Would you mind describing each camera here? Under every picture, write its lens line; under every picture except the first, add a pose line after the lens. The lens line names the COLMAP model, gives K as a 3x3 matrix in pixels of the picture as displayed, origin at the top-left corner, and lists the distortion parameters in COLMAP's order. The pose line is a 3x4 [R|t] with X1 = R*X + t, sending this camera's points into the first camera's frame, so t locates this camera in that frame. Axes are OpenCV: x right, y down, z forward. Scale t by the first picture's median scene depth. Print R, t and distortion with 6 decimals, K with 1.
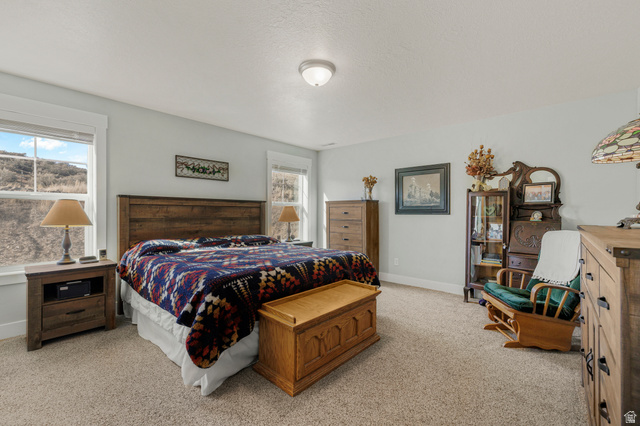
lens RADIAL K [[269.7, 0, 315.1], [0, 269.7, 213.3], [0, 0, 1]] dist [0.003470, -0.001675]
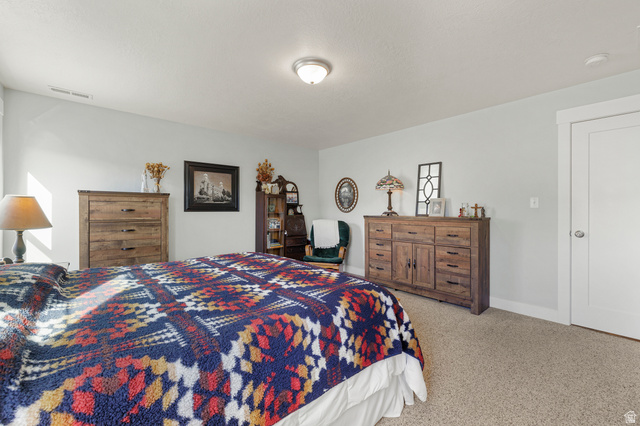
lens RADIAL K [[269.7, 0, 315.5], [0, 269.7, 210.1], [0, 0, 1]] dist [0.003470, -0.001675]
pose [[0.135375, -0.001946, 0.990792, -0.550283], [0.001072, 0.999998, 0.001817, -0.002684], [-0.990794, 0.000816, 0.135377, 0.478424]]
